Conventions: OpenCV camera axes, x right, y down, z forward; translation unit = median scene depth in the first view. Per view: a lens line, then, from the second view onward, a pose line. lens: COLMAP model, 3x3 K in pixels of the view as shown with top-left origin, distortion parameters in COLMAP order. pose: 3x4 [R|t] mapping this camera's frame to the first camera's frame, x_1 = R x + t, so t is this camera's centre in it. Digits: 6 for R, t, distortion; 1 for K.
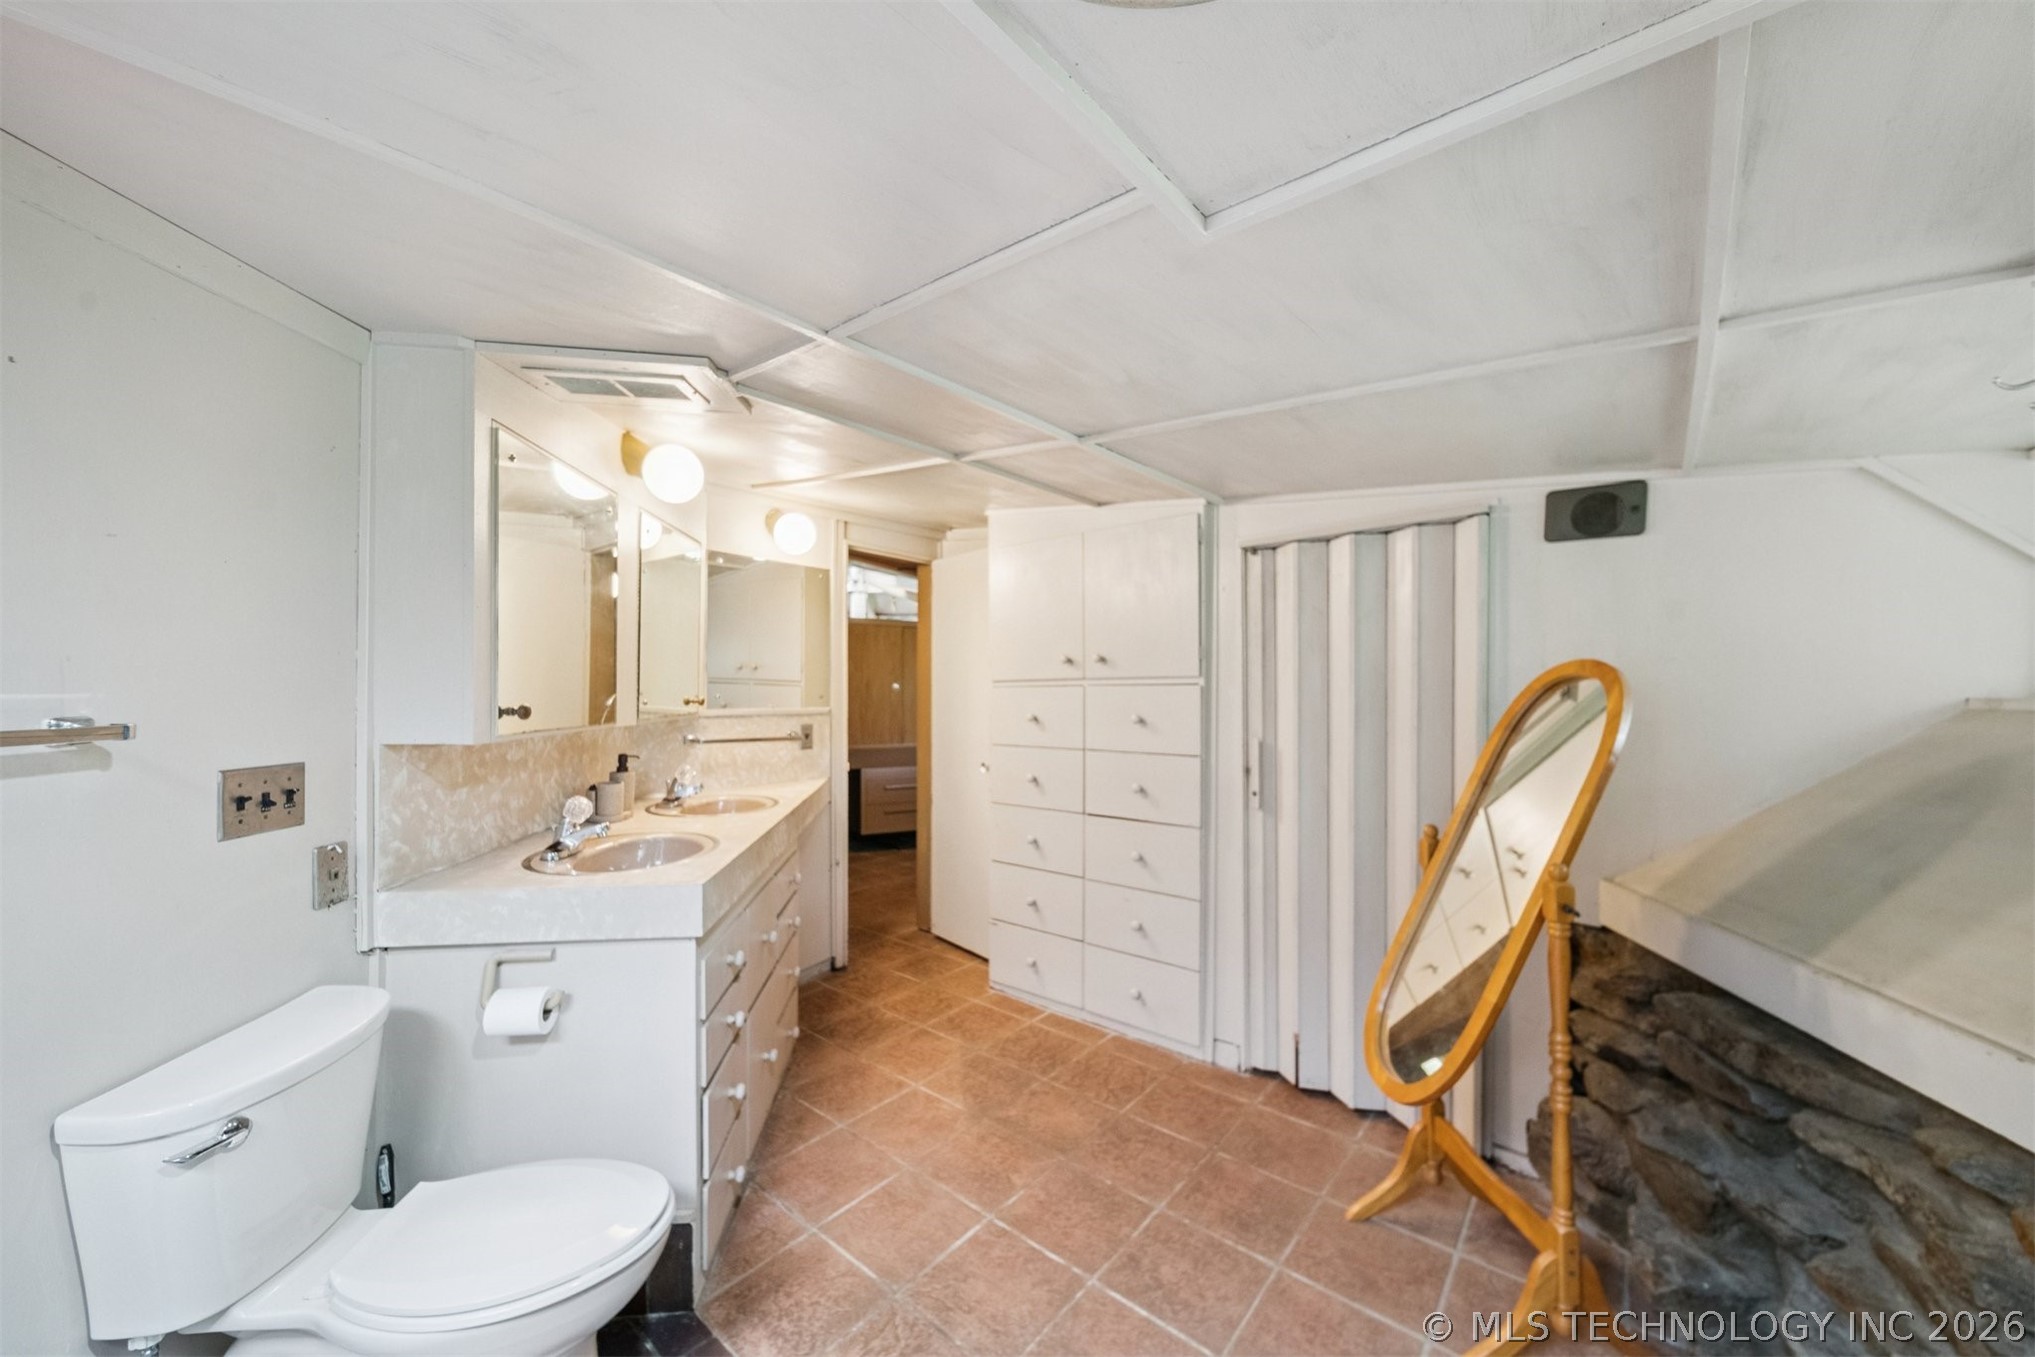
lens RADIAL K [[738.0, 0, 1022.2], [0, 738.0, 686.0], [0, 0, 1]] dist [-0.002129, -0.000332]
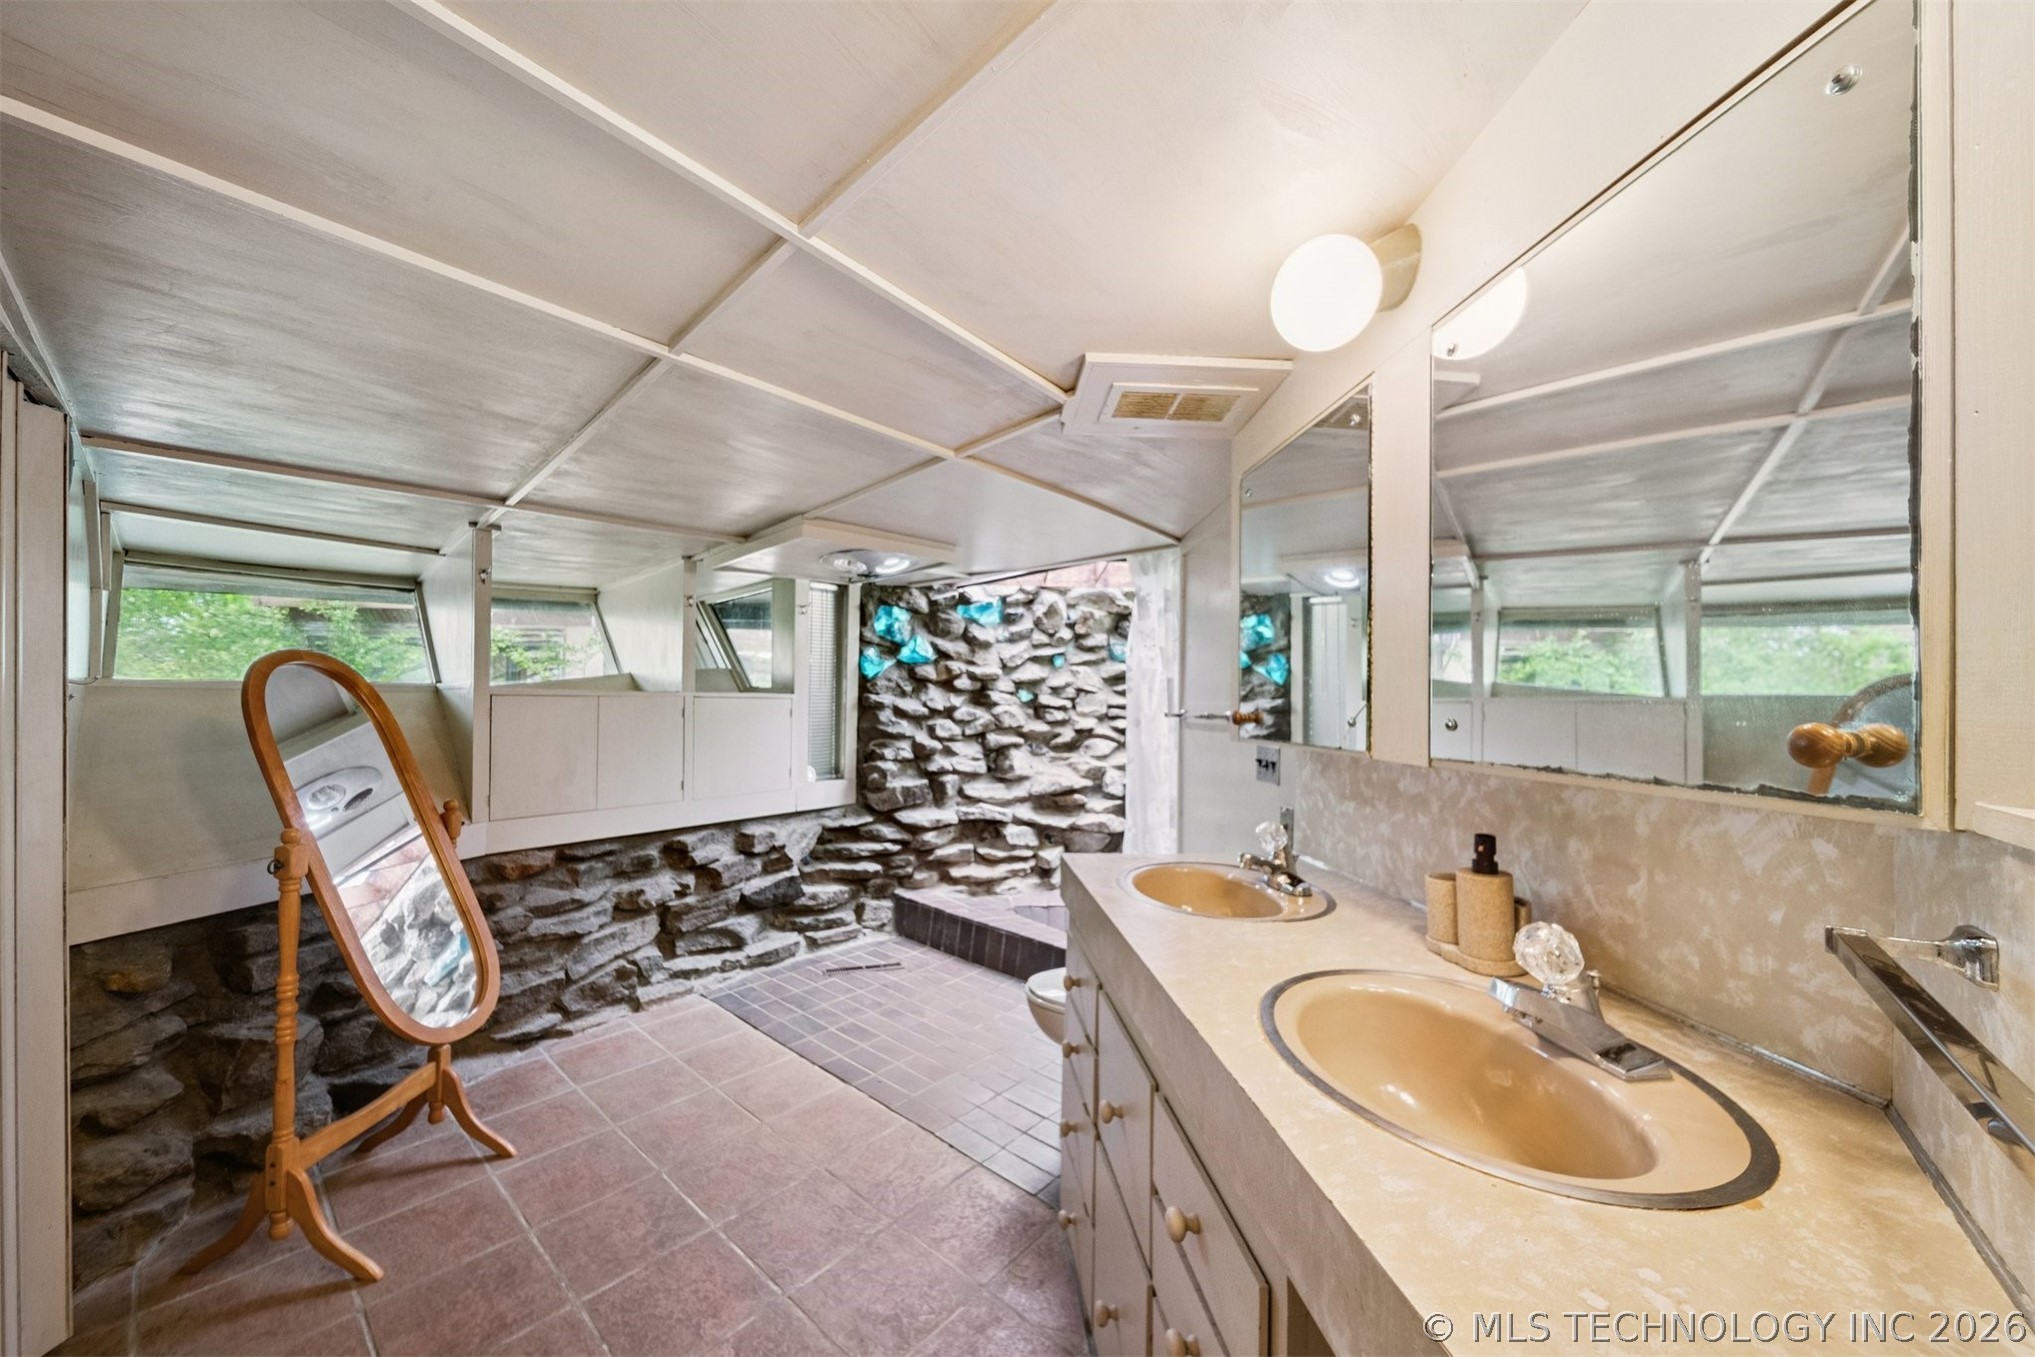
lens RADIAL K [[738.0, 0, 1022.2], [0, 738.0, 686.0], [0, 0, 1]] dist [-0.002129, -0.000332]
pose [[-0.999724, -0.022813, -0.005613, -0.321207], [-0.022657, 0.999397, -0.026307, 0.021179], [0.006209, -0.026173, -0.999638, 2.017183]]
